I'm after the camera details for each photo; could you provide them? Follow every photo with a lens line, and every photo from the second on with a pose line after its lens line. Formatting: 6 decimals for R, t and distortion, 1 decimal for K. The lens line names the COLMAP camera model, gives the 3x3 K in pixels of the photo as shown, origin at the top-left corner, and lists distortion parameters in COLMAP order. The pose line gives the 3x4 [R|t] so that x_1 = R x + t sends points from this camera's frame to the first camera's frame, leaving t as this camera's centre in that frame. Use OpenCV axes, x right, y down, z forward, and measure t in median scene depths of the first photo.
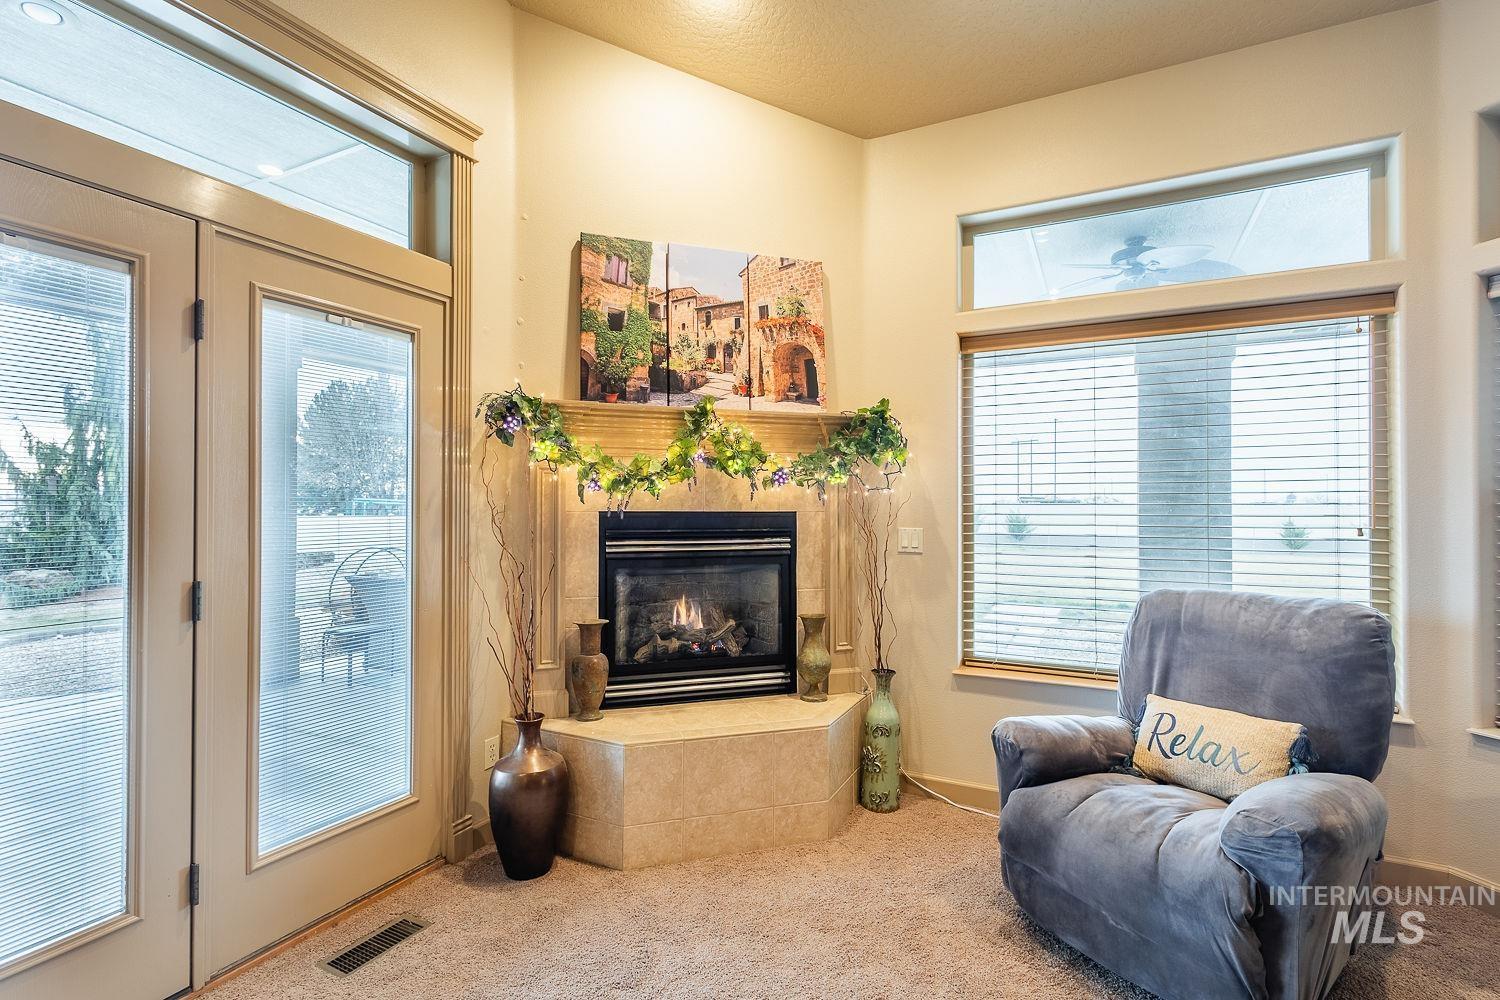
lens RADIAL K [[702.9, 0, 750.0], [0, 702.9, 500.0], [0, 0, 1]] dist [0.008598, -0.000826]
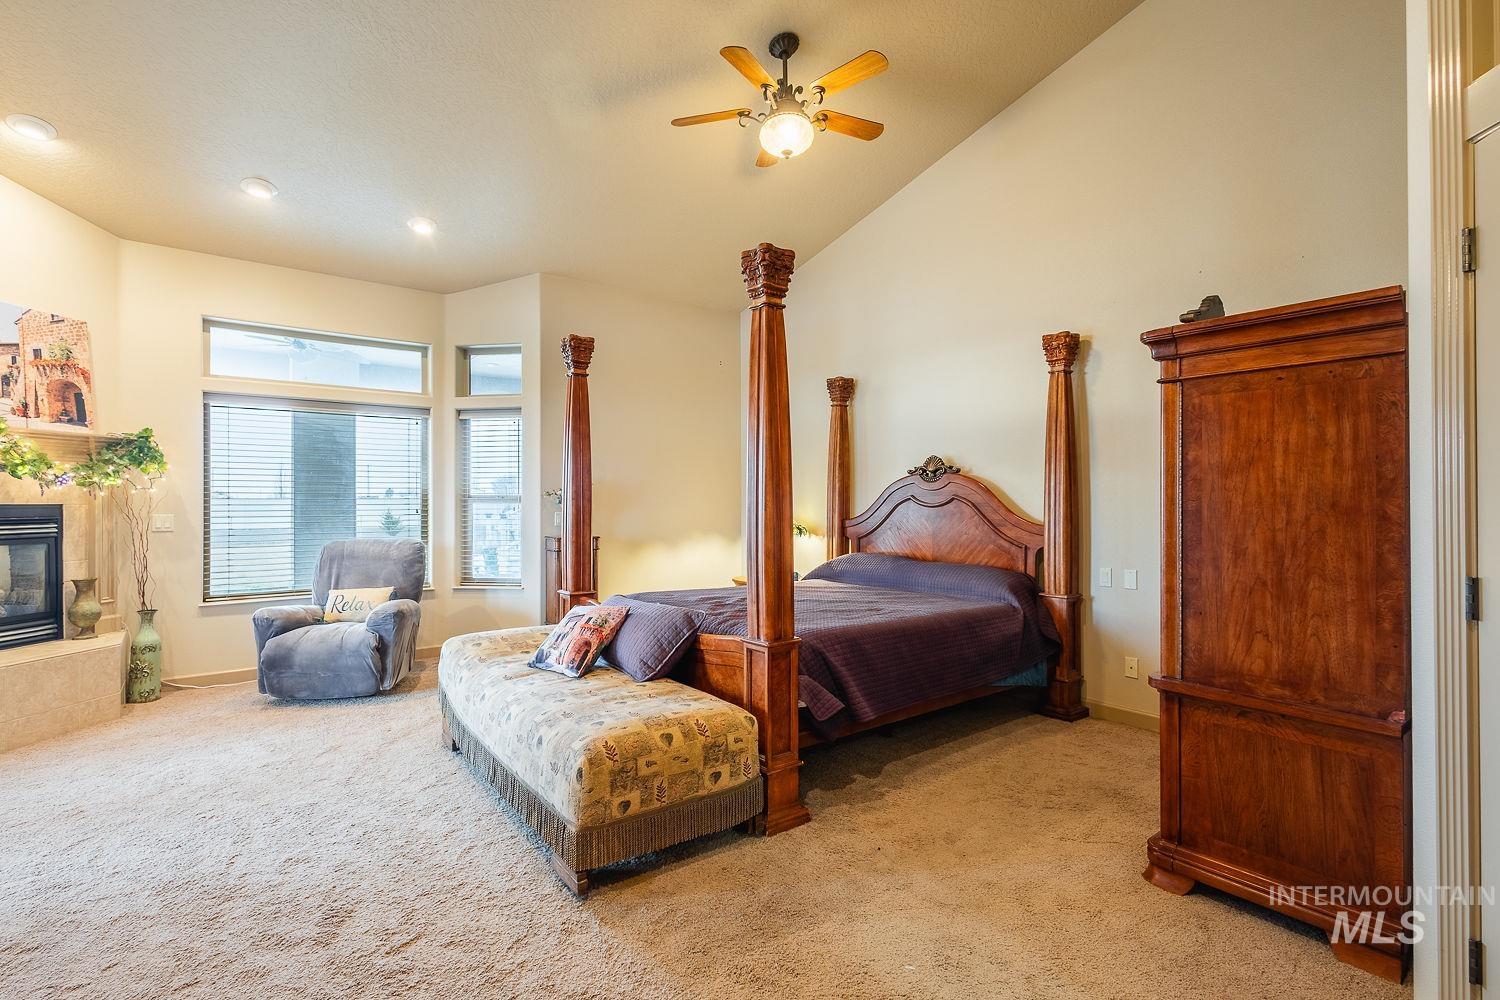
lens RADIAL K [[709.1, 0, 755.5], [0, 709.1, 499.6], [0, 0, 1]] dist [0.004624, -0.000891]
pose [[0.424680, -0.000163, 0.905344, -0.640927], [-0.007623, 0.999964, 0.003756, -0.007941], [-0.905311, -0.008496, 0.424663, -0.824035]]
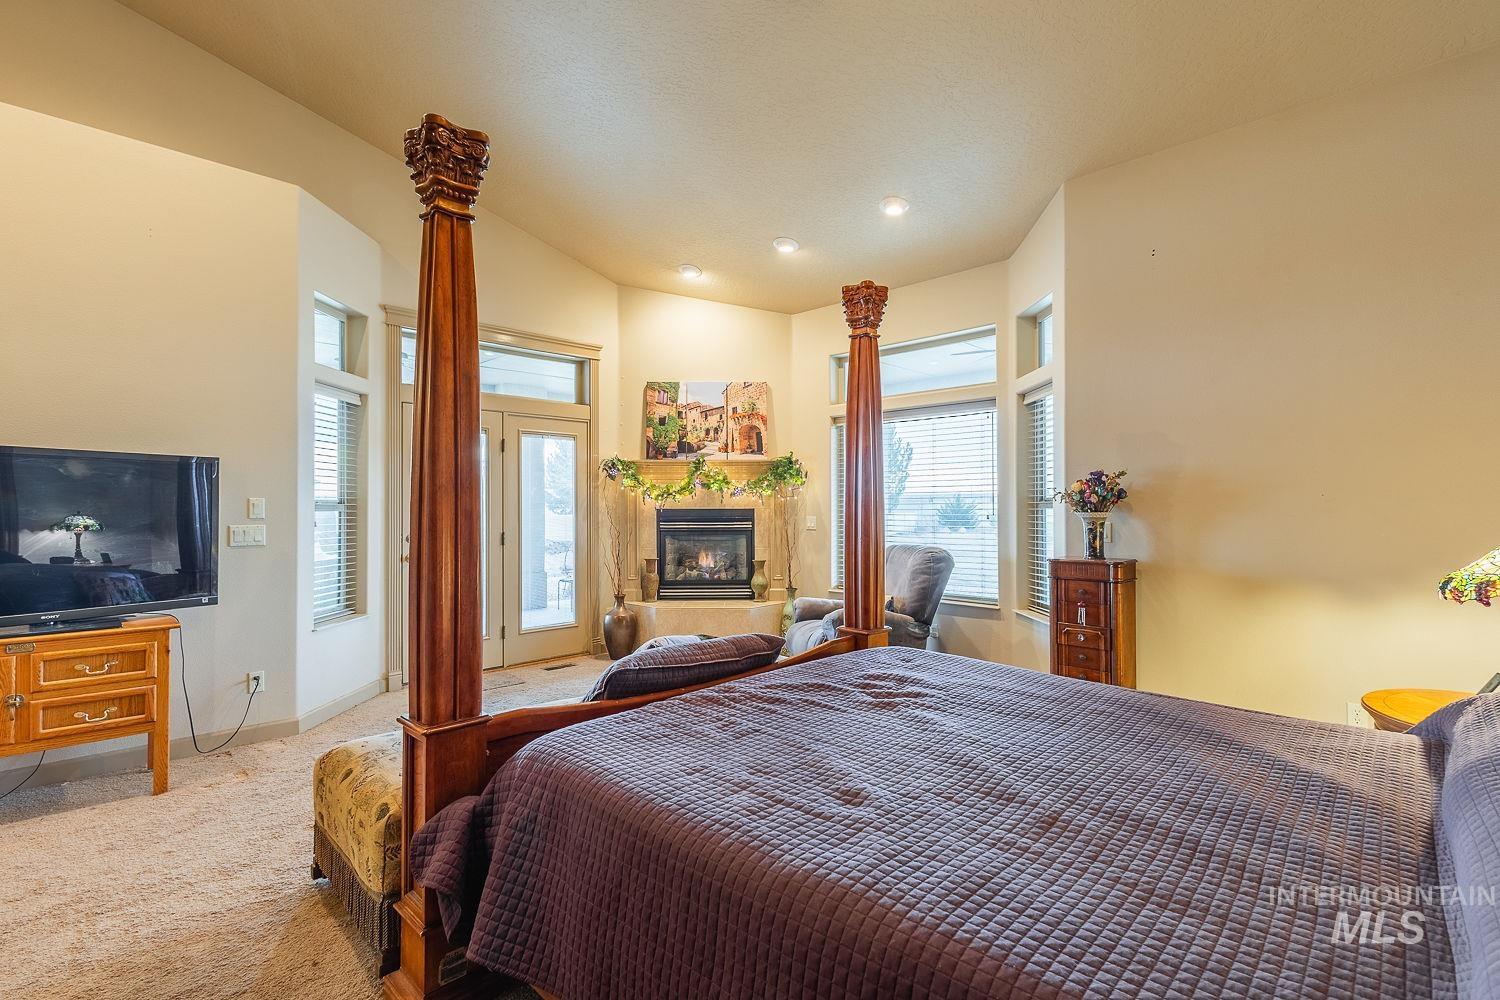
lens RADIAL K [[702.9, 0, 750.0], [0, 702.9, 500.0], [0, 0, 1]] dist [0.008598, -0.000826]
pose [[0.953369, -0.009898, -0.301645, 0.693348], [0.009193, 0.999951, -0.003757, -0.000507], [0.301667, 0.000809, 0.953413, -0.950728]]
